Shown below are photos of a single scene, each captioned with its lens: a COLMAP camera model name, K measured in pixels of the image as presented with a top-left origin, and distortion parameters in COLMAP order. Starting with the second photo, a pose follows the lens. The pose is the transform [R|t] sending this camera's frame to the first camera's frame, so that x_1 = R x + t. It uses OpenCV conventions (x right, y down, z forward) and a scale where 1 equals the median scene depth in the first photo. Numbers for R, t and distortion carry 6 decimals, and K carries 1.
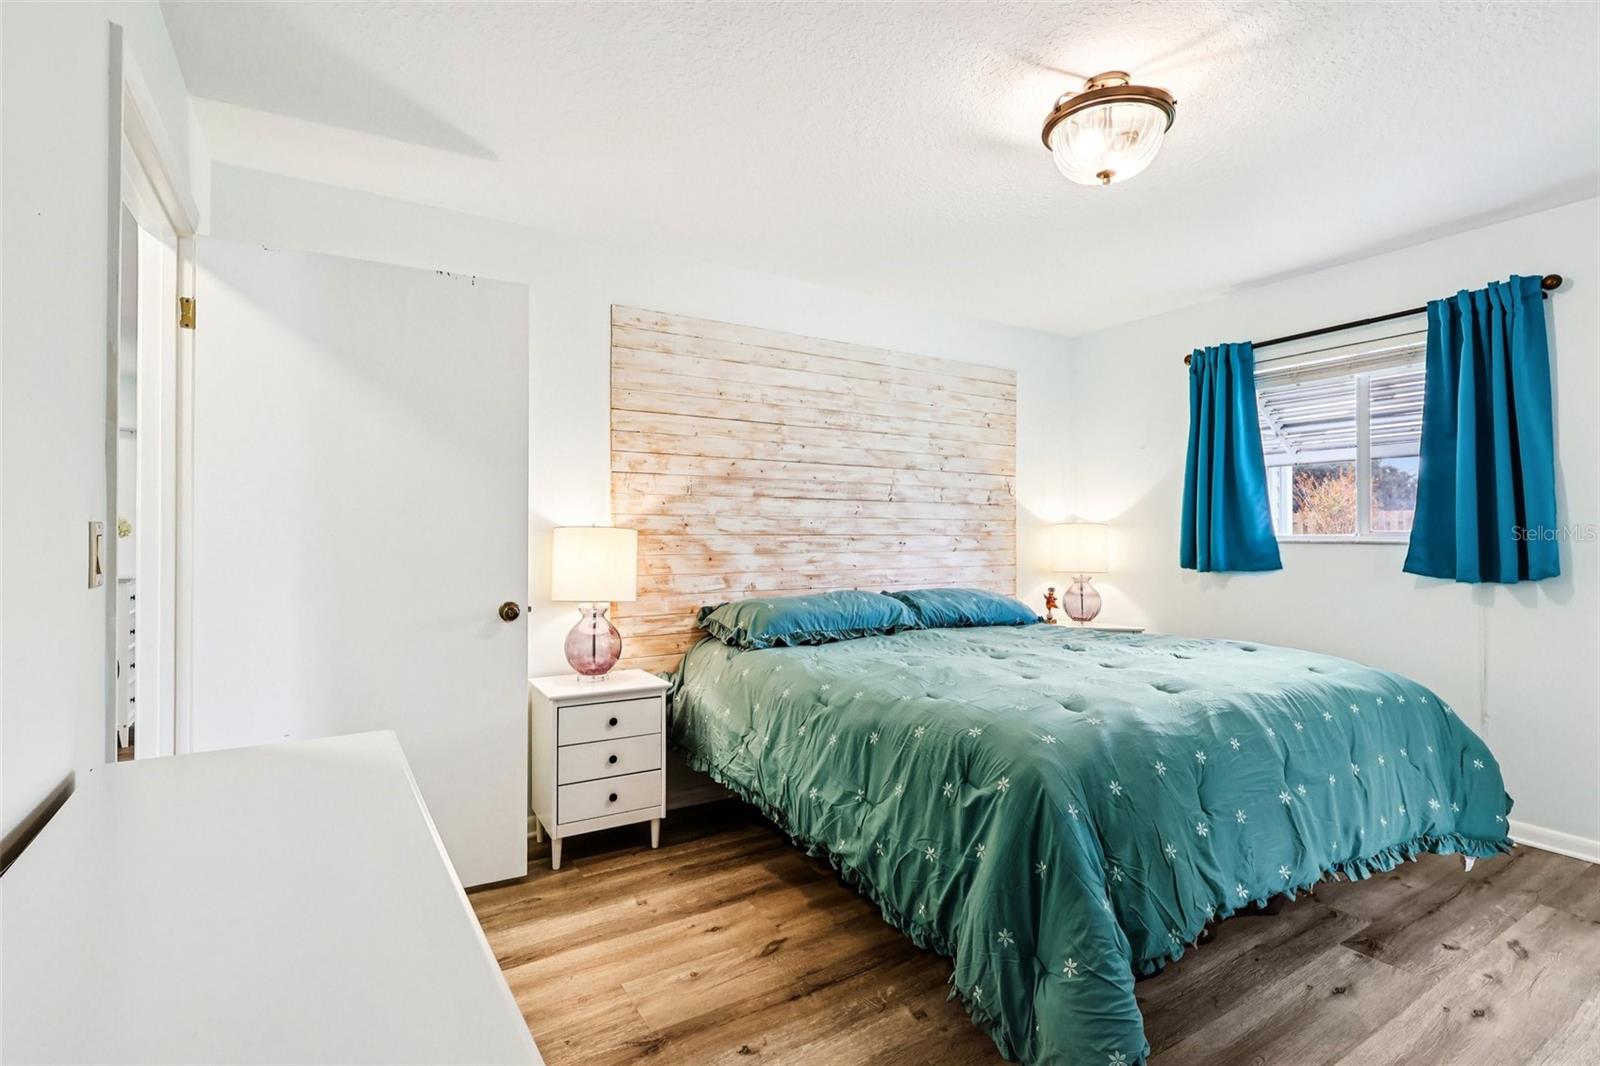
lens RADIAL K [[756.6, 0, 809.8], [0, 756.6, 527.0], [0, 0, 1]] dist [-0.002865, -0.000364]
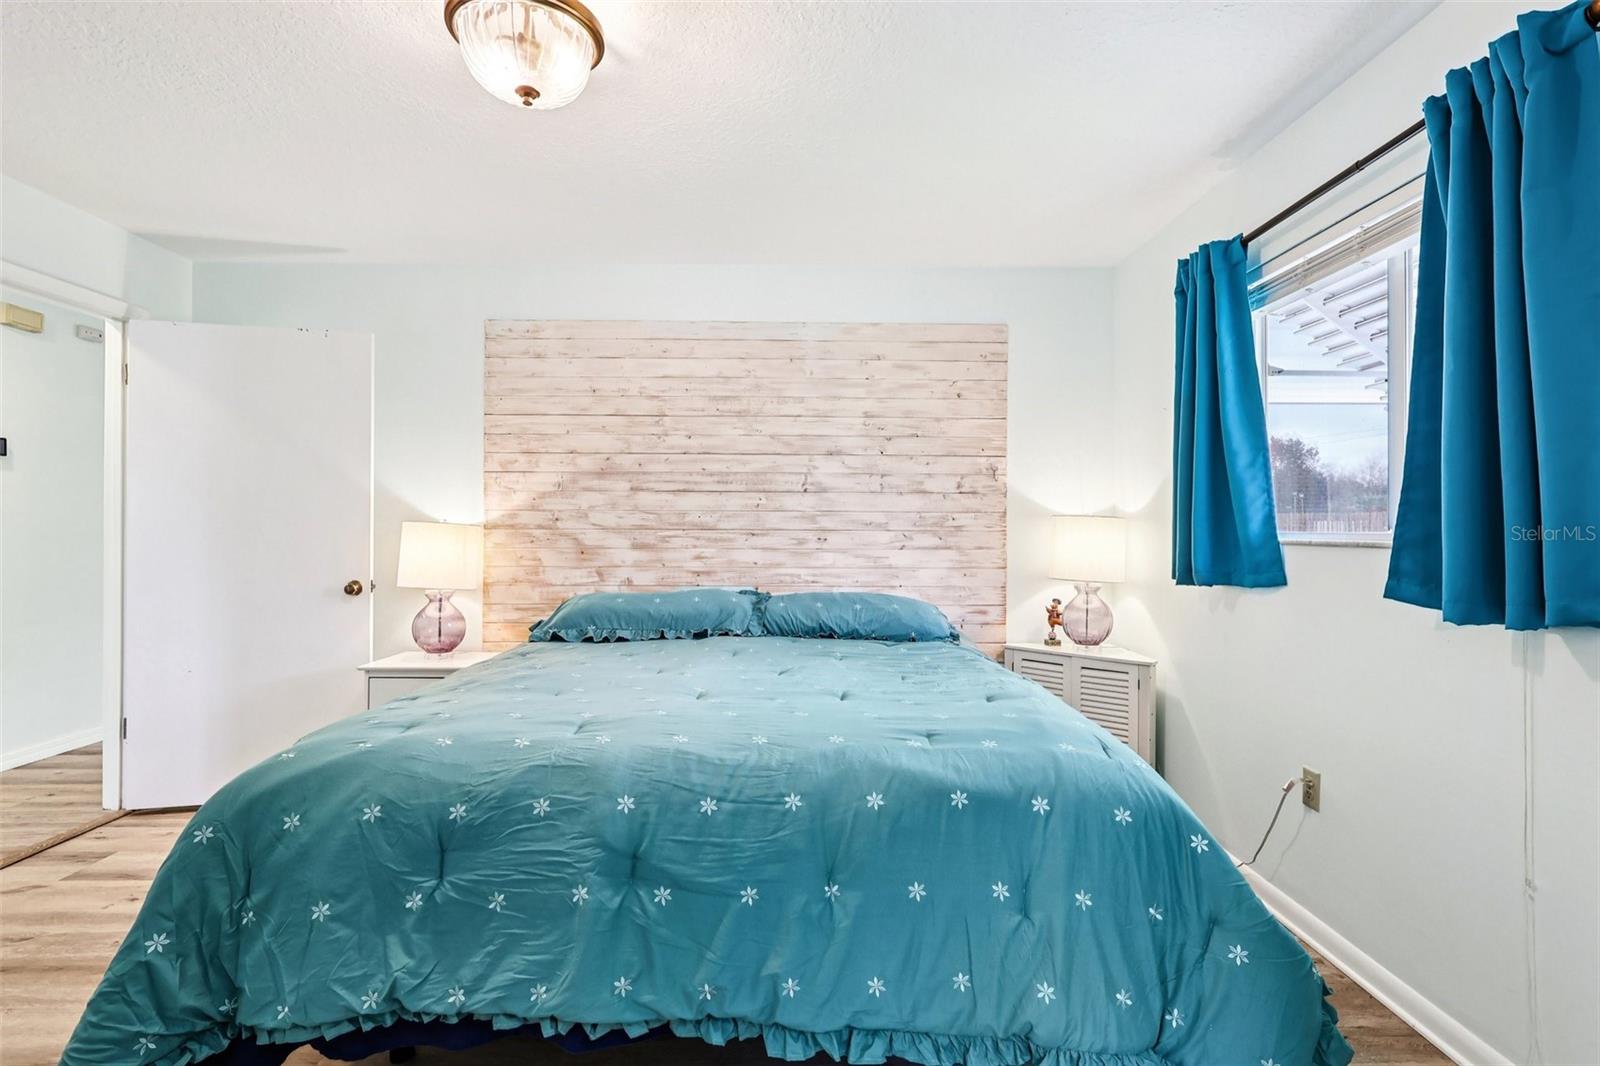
lens RADIAL K [[756.6, 0, 809.8], [0, 756.6, 527.0], [0, 0, 1]] dist [-0.002865, -0.000364]
pose [[0.857916, 0.001345, -0.513788, 0.614199], [0.002763, 0.999970, 0.007231, 0.000902], [0.513782, -0.007623, 0.857887, 0.256008]]
